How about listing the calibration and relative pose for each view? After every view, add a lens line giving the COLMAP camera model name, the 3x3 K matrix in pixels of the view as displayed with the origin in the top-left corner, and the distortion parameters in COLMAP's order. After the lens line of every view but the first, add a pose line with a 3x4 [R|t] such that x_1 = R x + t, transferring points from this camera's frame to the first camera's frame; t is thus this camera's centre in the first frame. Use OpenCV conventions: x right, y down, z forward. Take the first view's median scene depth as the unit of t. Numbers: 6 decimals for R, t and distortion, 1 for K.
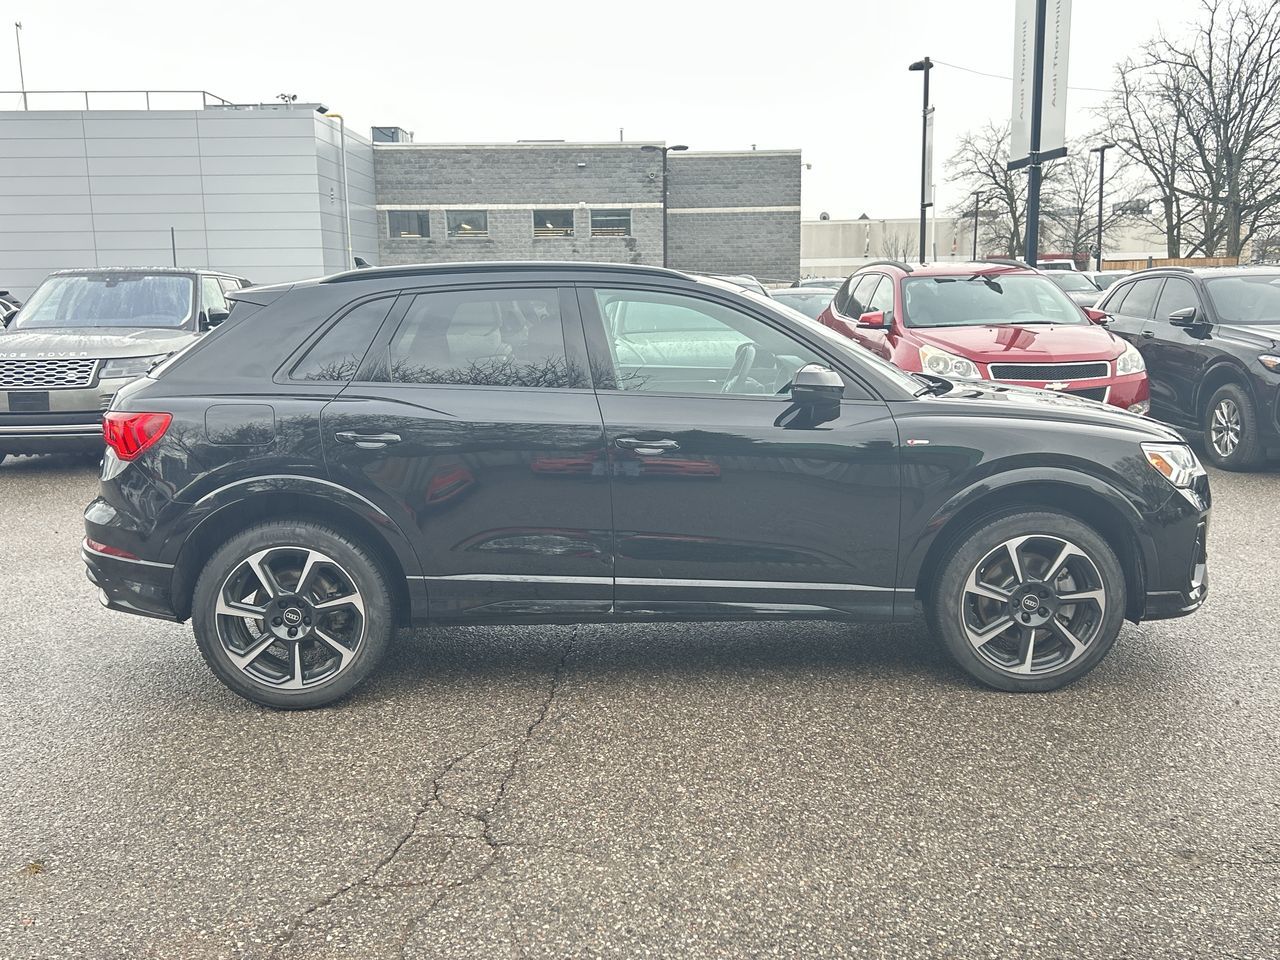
lens RADIAL K [[1211.2, 0, 646.8], [0, 1211.2, 503.1], [0, 0, 1]] dist [0.088398, -0.137890]
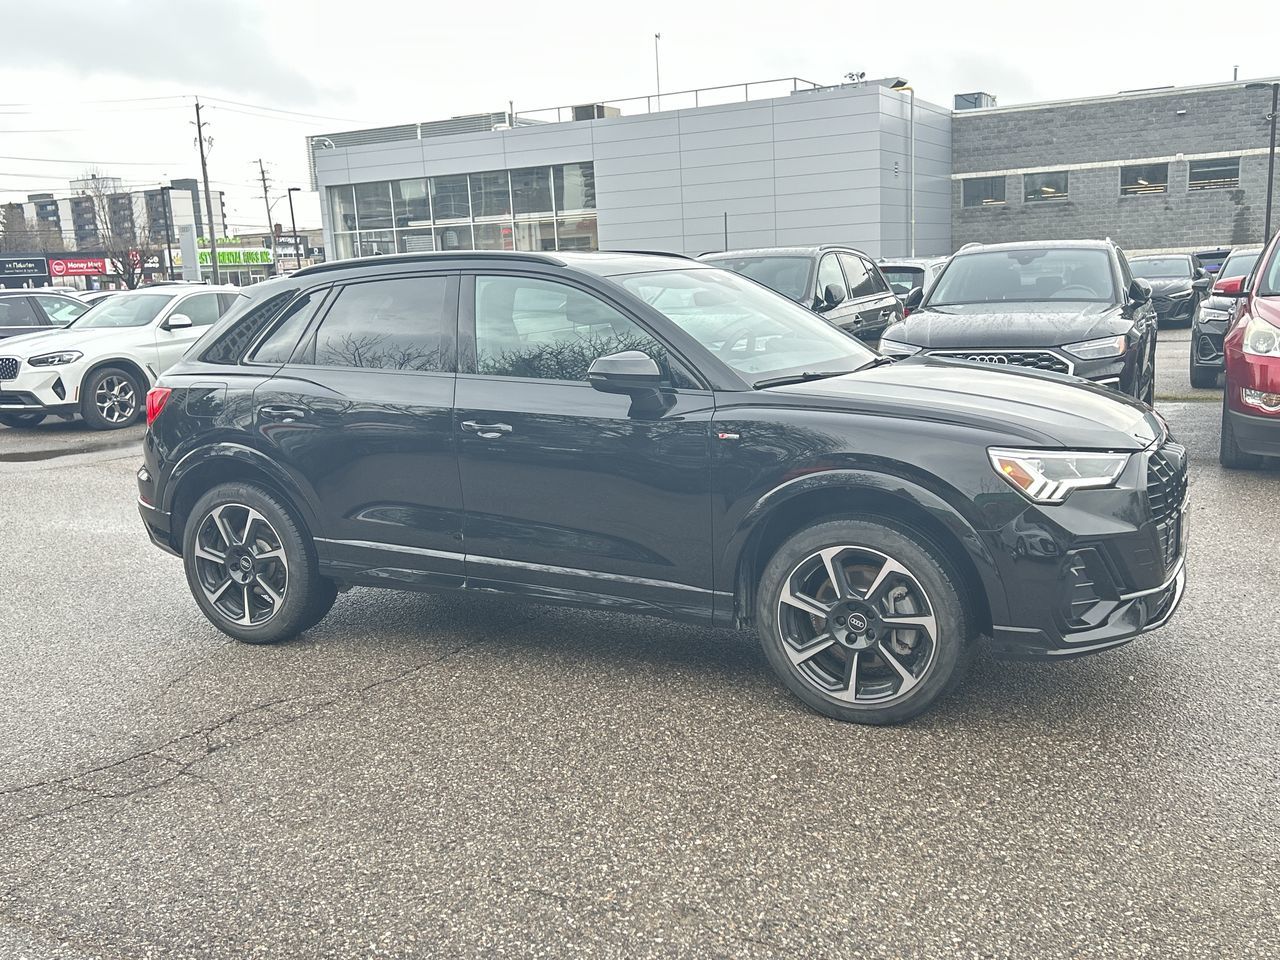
lens RADIAL K [[1211.2, 0, 646.8], [0, 1211.2, 503.1], [0, 0, 1]] dist [0.088398, -0.137890]
pose [[0.871533, 0.064063, -0.486133, 0.569515], [-0.052673, 0.997923, 0.037077, -0.027149], [0.487499, -0.006708, 0.873098, 0.150842]]
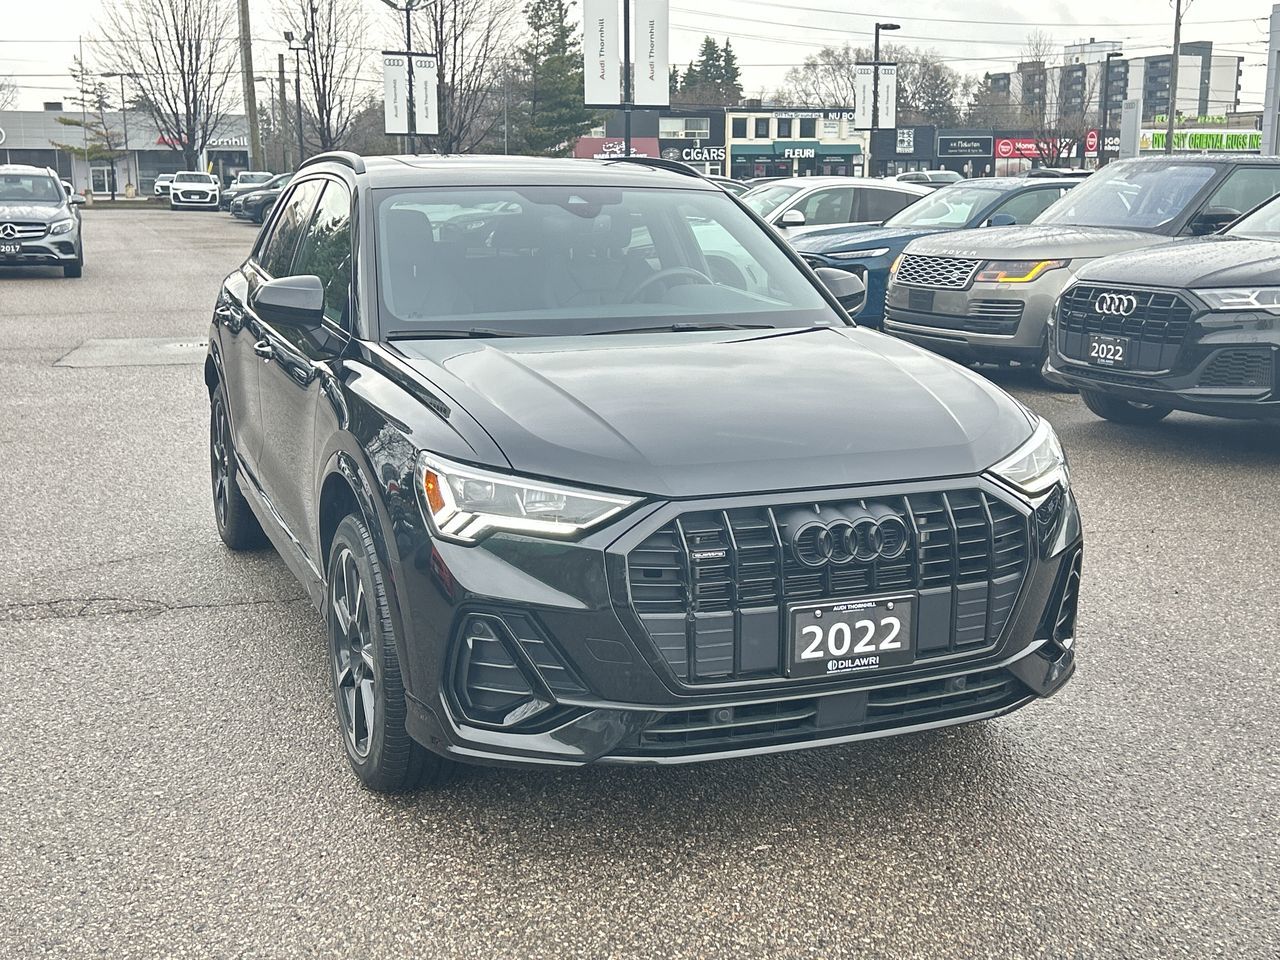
lens RADIAL K [[1480.5, 0, 640.9], [0, 1480.5, 496.3], [0, 0, 1]] dist [0.159345, -0.363705]
pose [[0.350013, 0.206180, -0.913773, 1.056990], [-0.175489, 0.972639, 0.152242, -0.148830], [0.920160, 0.107070, 0.376619, 0.769692]]
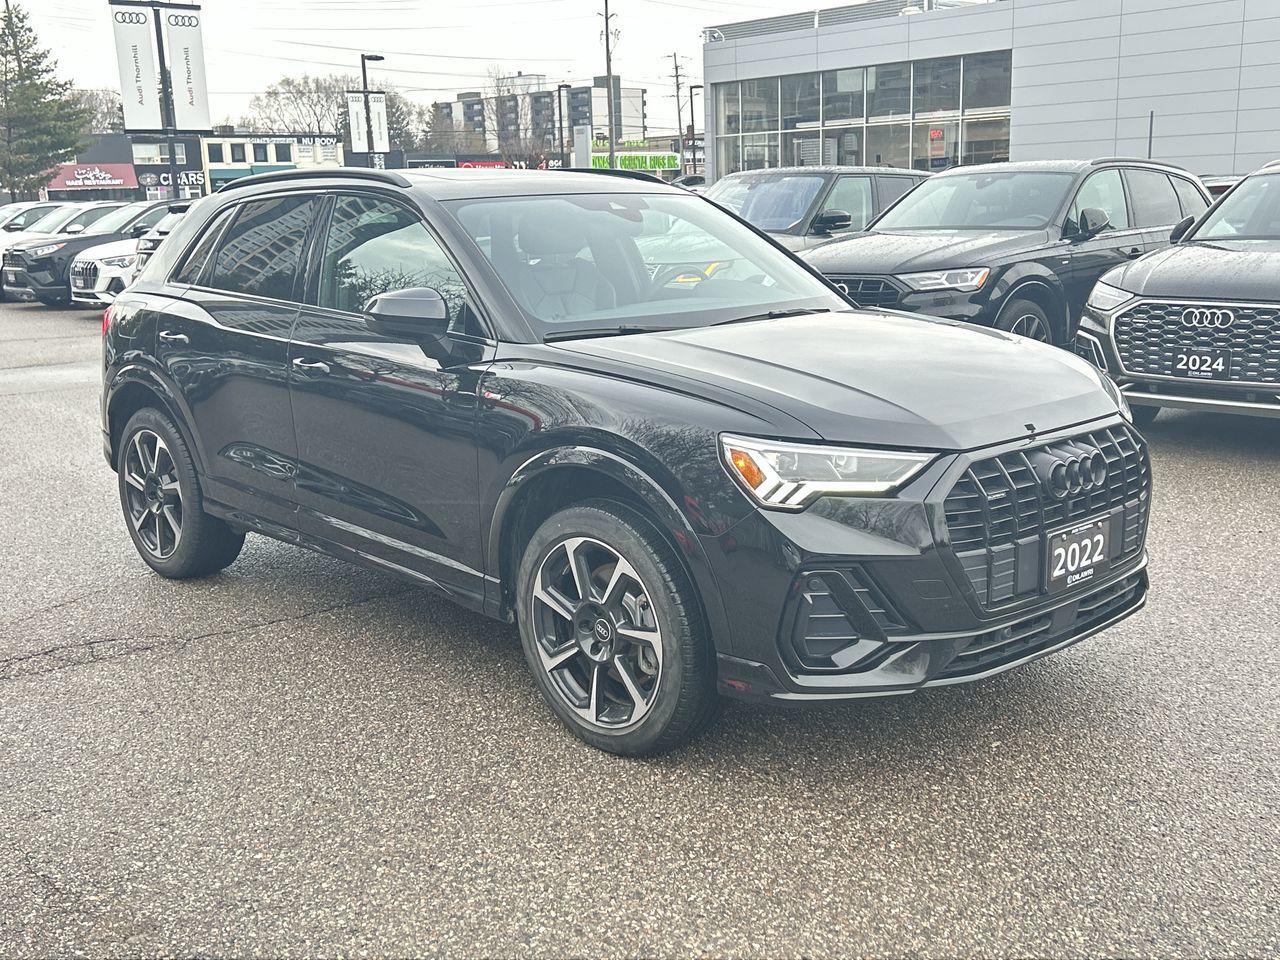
lens RADIAL K [[1364.9, 0, 645.9], [0, 1364.9, 507.1], [0, 0, 1]] dist [0.117101, -0.216511]
pose [[0.666461, 0.159421, -0.728296, 0.868193], [-0.116022, 0.987147, 0.109911, -0.080023], [0.736457, 0.011247, 0.676391, 0.435566]]
